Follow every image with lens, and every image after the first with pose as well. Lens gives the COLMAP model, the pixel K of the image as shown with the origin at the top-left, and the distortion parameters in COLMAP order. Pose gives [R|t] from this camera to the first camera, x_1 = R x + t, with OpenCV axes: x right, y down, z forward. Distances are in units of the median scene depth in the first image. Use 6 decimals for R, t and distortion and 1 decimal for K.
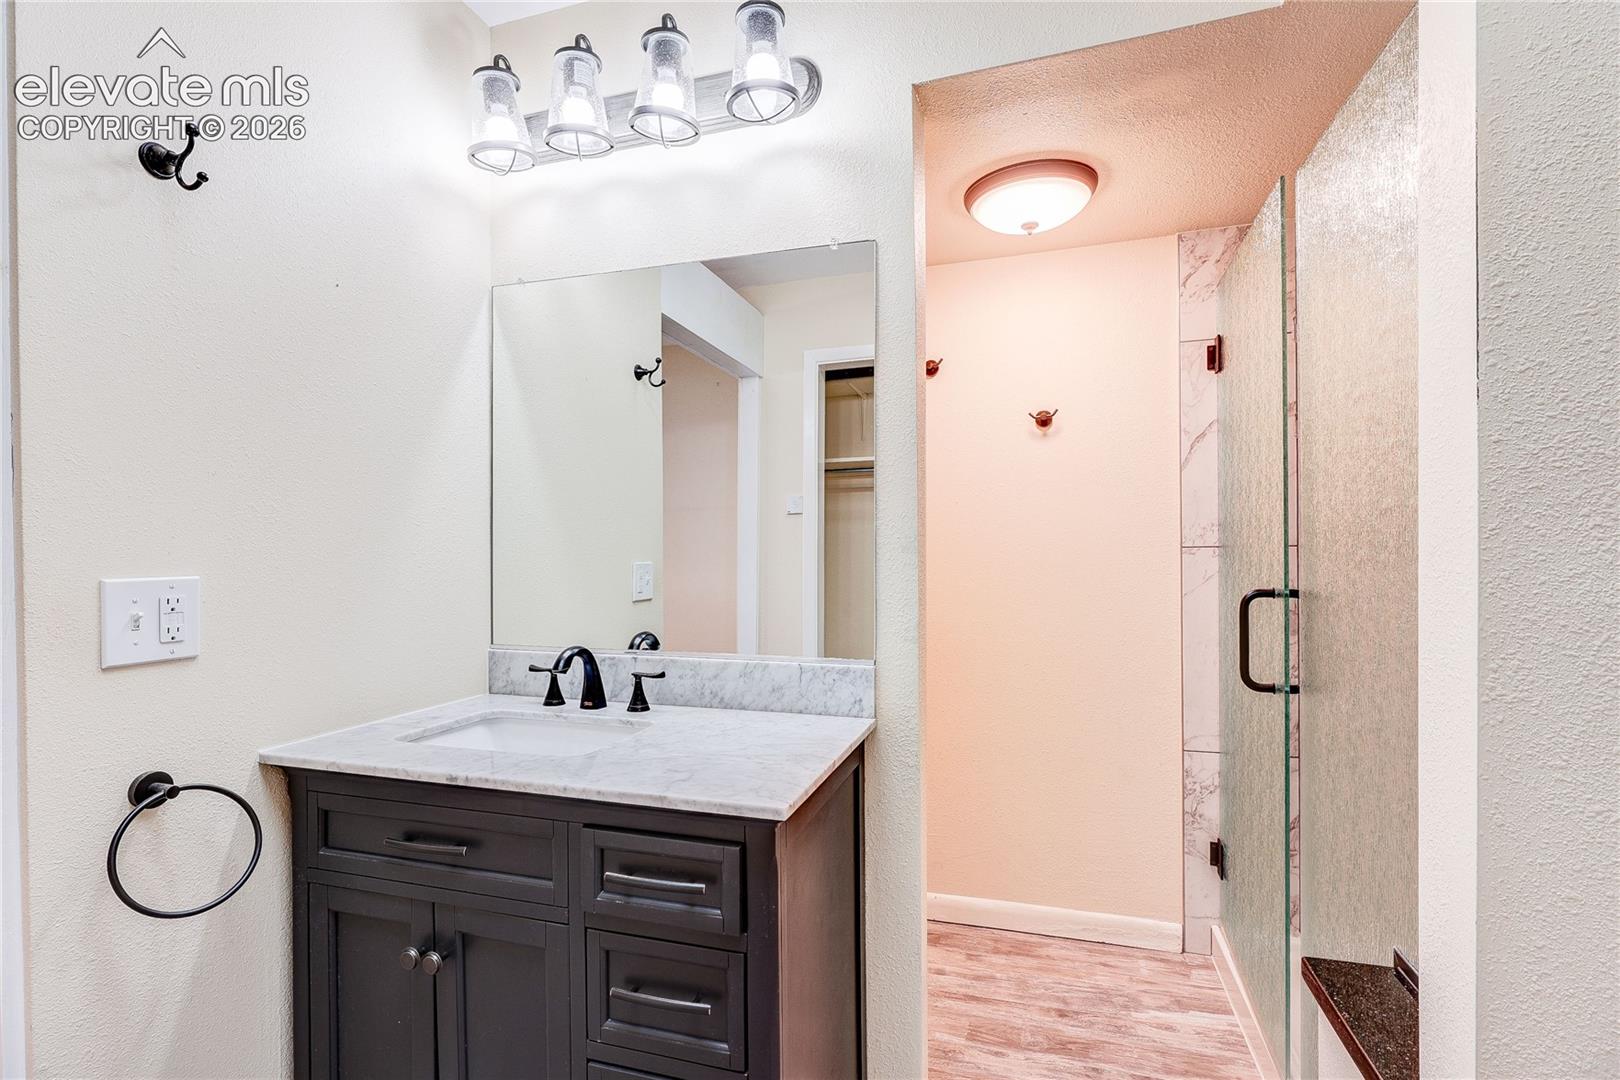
lens RADIAL K [[770.7, 0, 800.4], [0, 770.7, 549.3], [0, 0, 1]] dist [-0.002860, 0.000990]
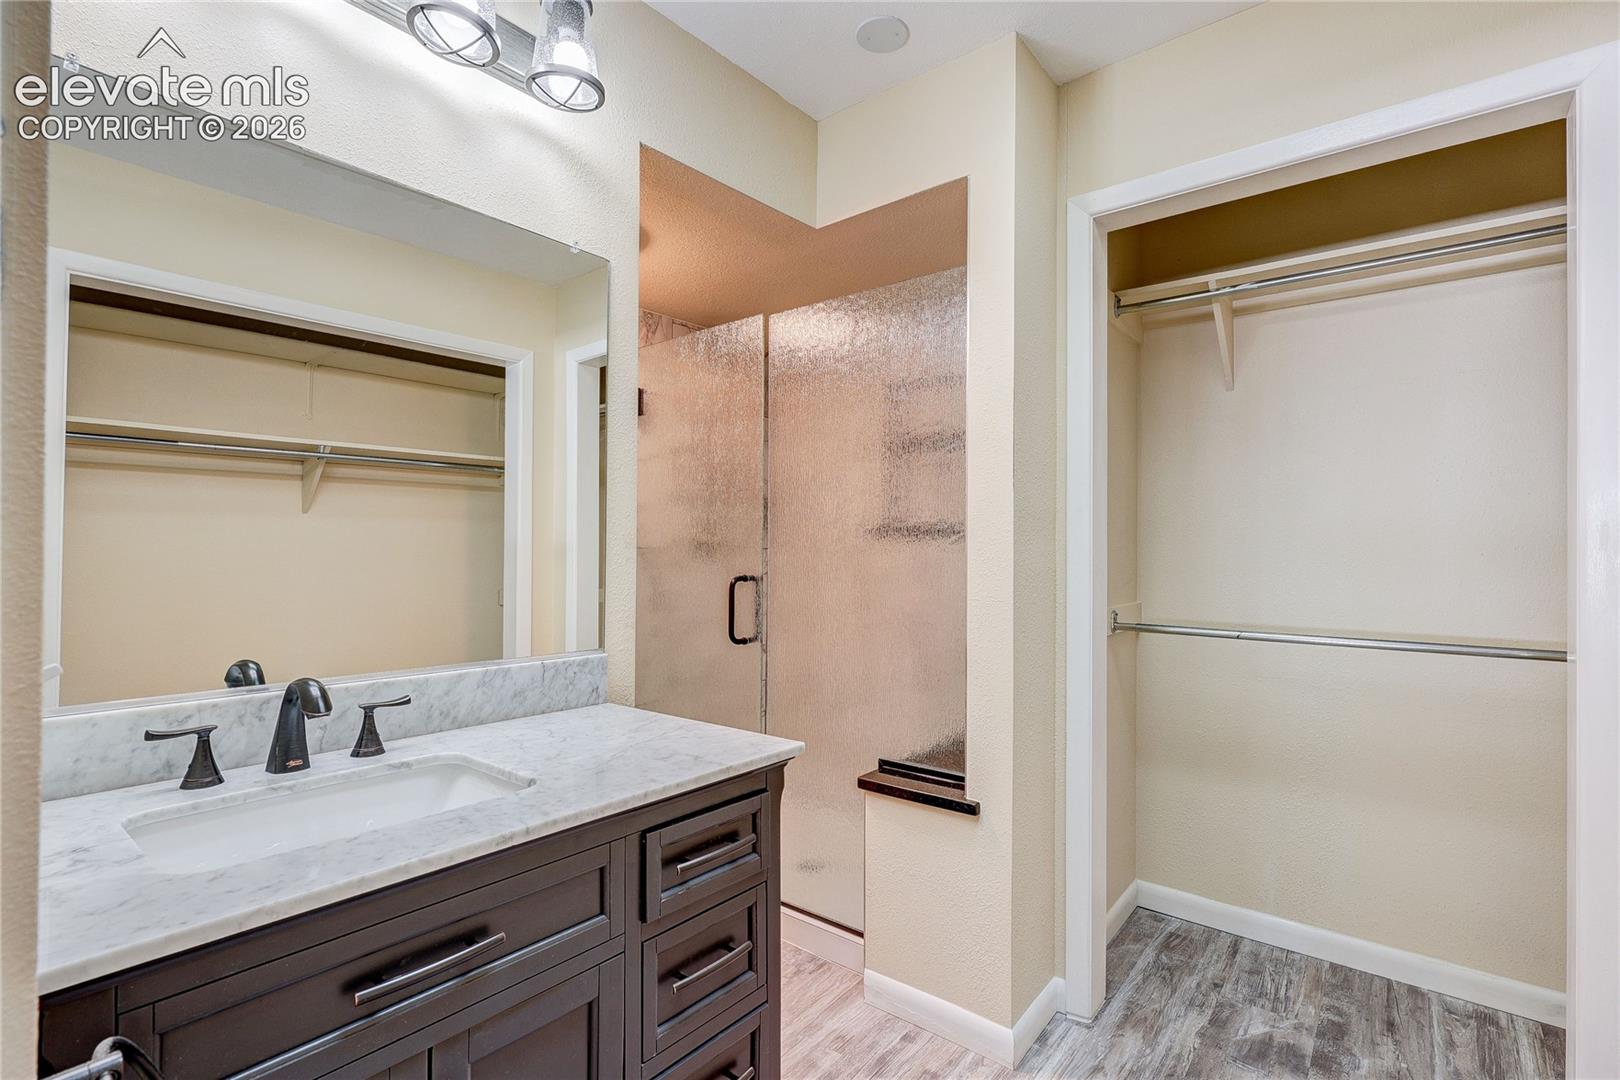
lens RADIAL K [[770.7, 0, 799.0], [0, 770.7, 543.8], [0, 0, 1]] dist [-0.002860, 0.000990]
pose [[0.366402, 0.021608, 0.930206, -0.784084], [-0.001580, 0.999743, -0.022601, 0.021781], [-0.930455, 0.006811, 0.366342, 0.347552]]
